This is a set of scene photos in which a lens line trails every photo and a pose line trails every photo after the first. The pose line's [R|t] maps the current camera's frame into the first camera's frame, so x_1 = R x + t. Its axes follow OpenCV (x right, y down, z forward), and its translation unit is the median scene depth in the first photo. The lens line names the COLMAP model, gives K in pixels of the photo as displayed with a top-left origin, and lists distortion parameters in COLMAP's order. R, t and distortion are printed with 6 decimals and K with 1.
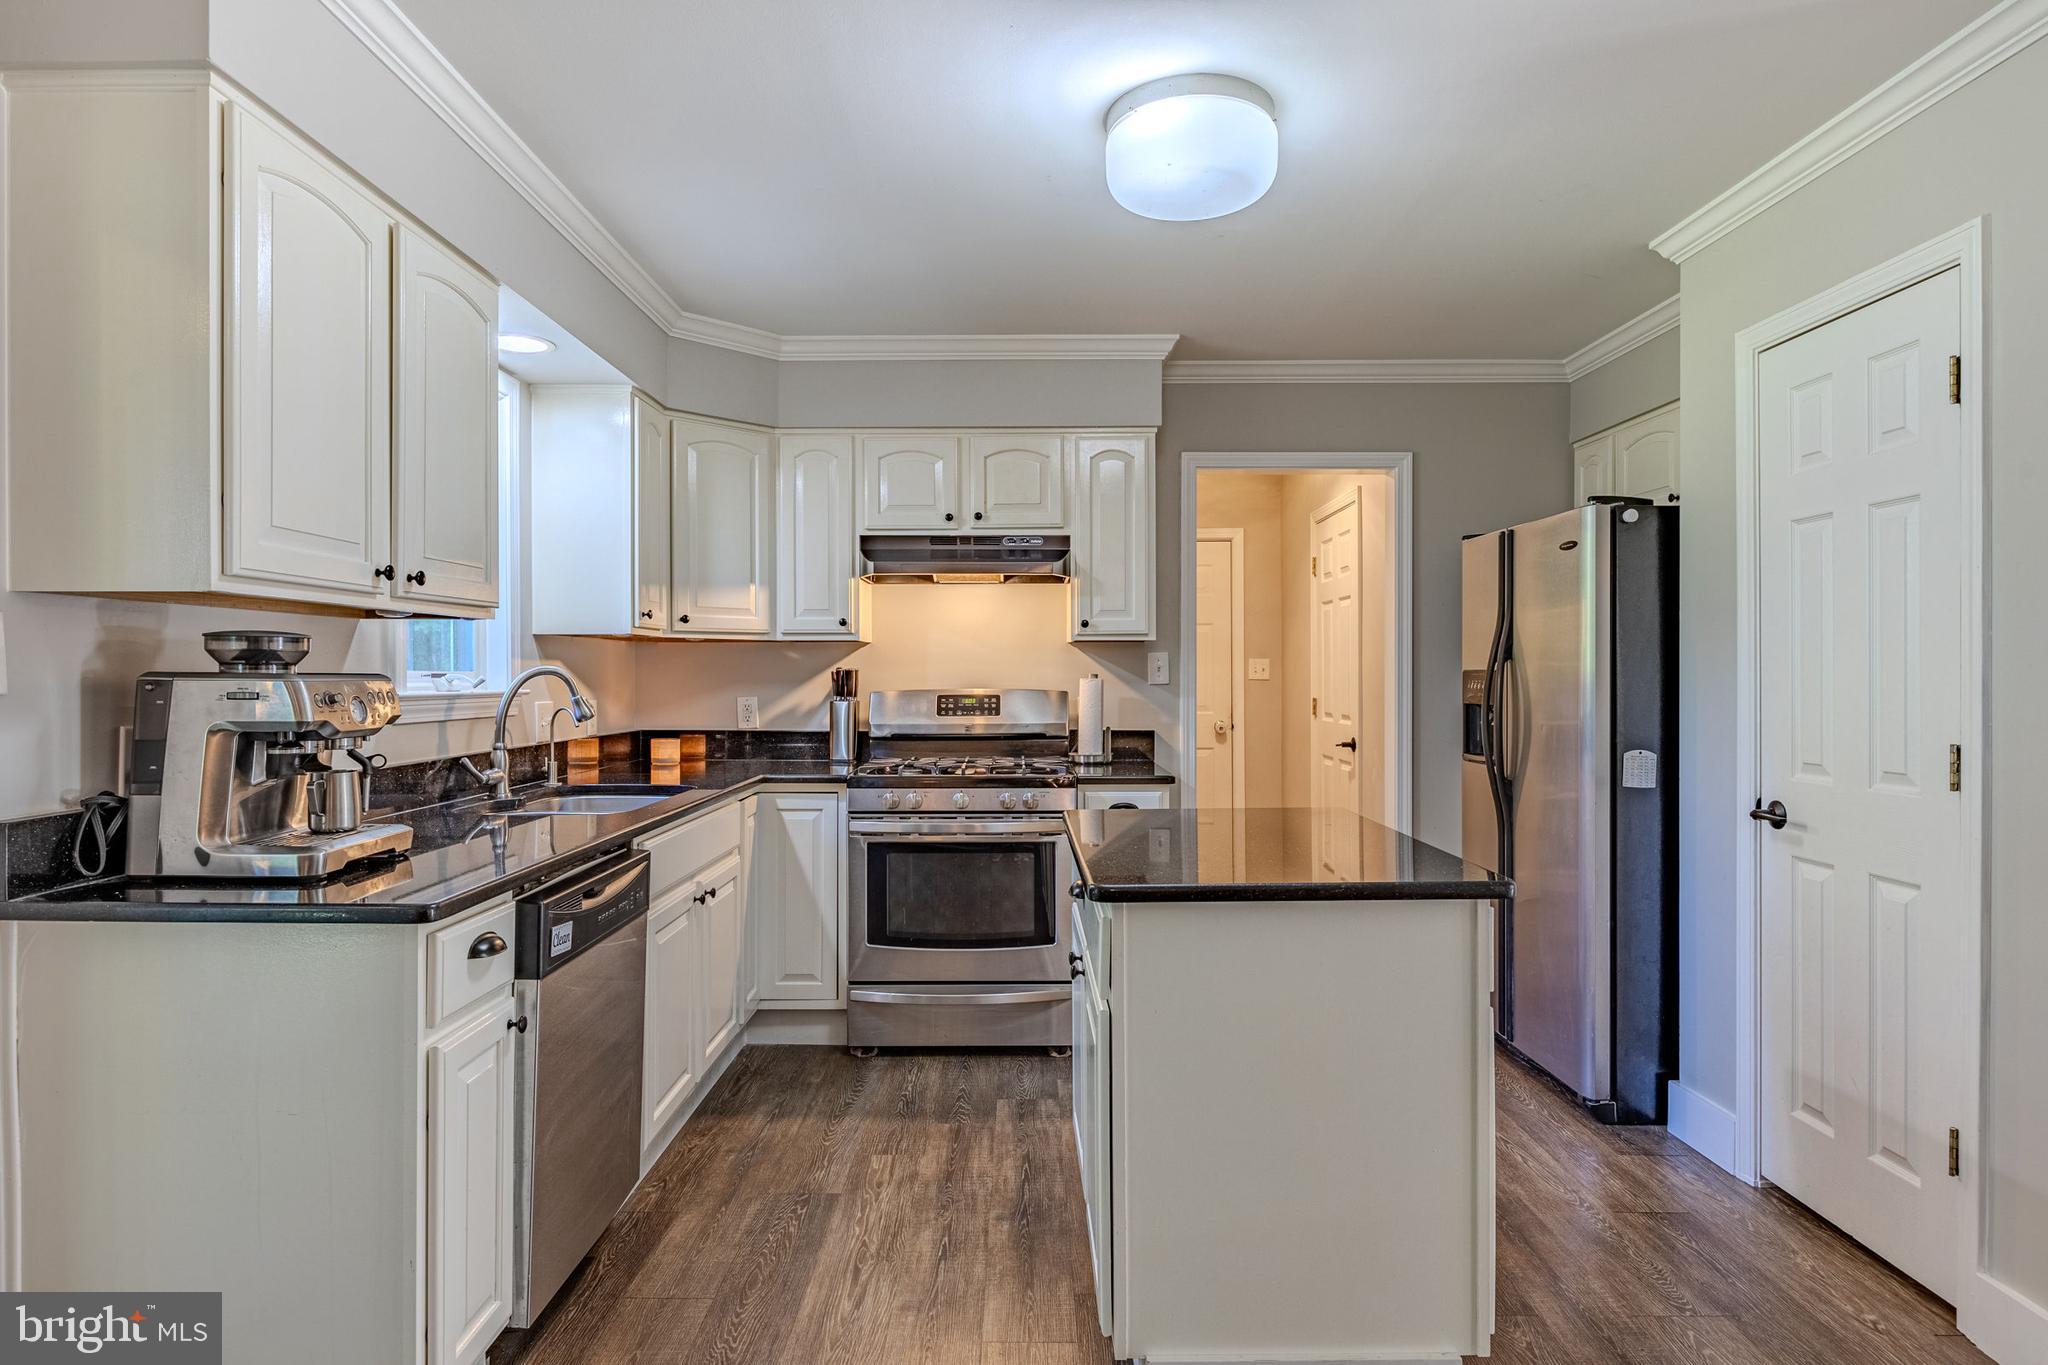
lens RADIAL K [[1180.4, 0, 1024.5], [0, 1180.4, 681.4], [0, 0, 1]] dist [-0.001382, -0.000122]
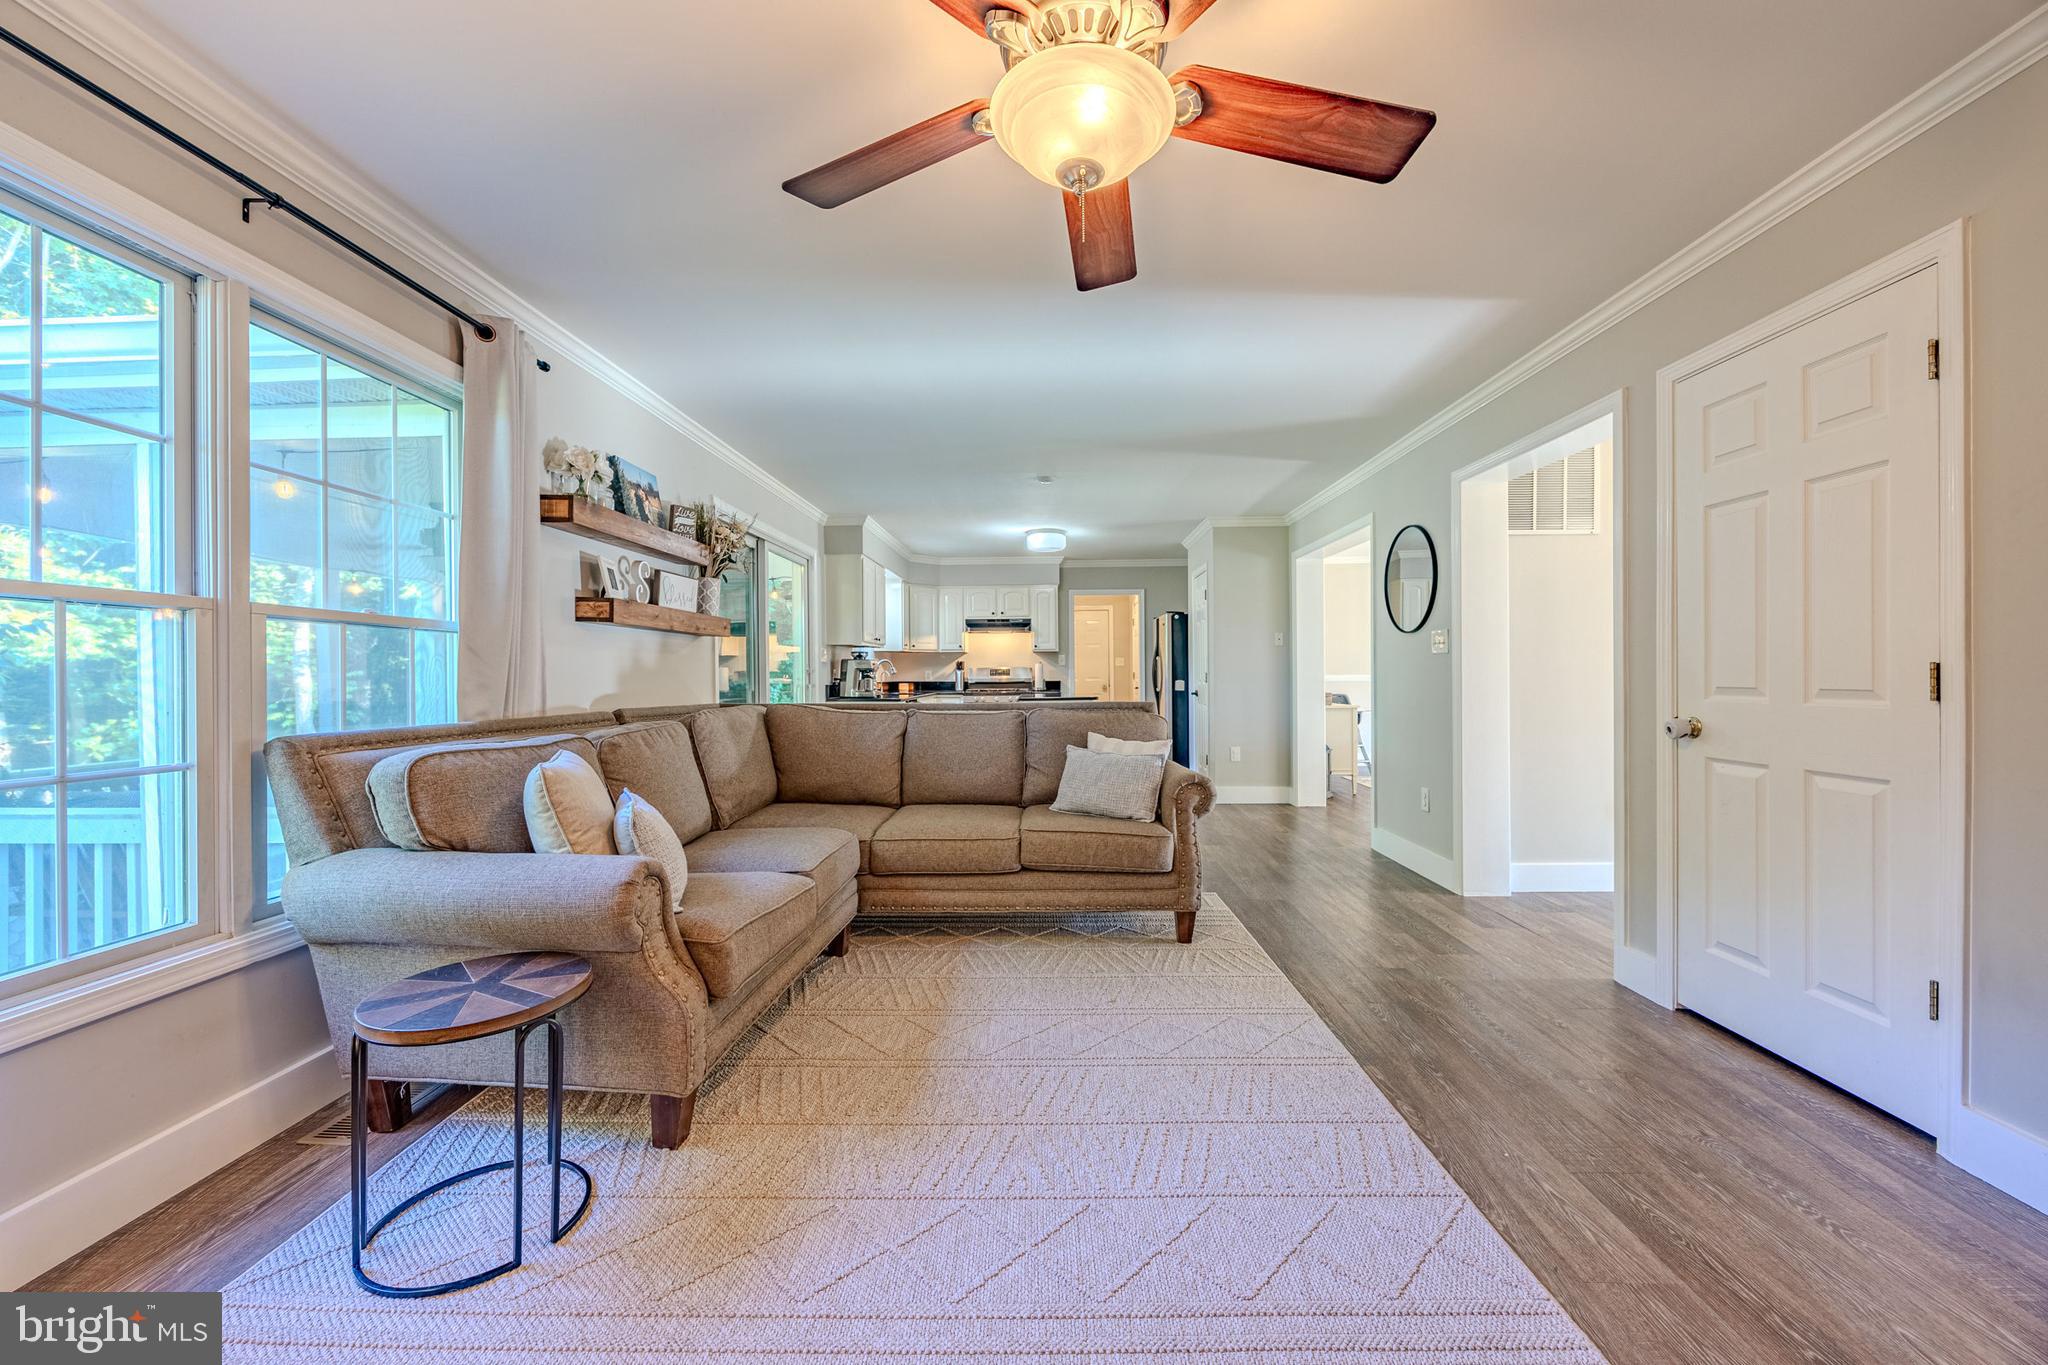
lens RADIAL K [[826.4, 0, 1023.2], [0, 826.4, 677.6], [0, 0, 1]] dist [0.000081, 0.000000]
pose [[0.999076, -0.006811, -0.042425, 0.108971], [0.006864, 0.999976, 0.001116, 0.032903], [0.042416, -0.001406, 0.999099, -1.209091]]
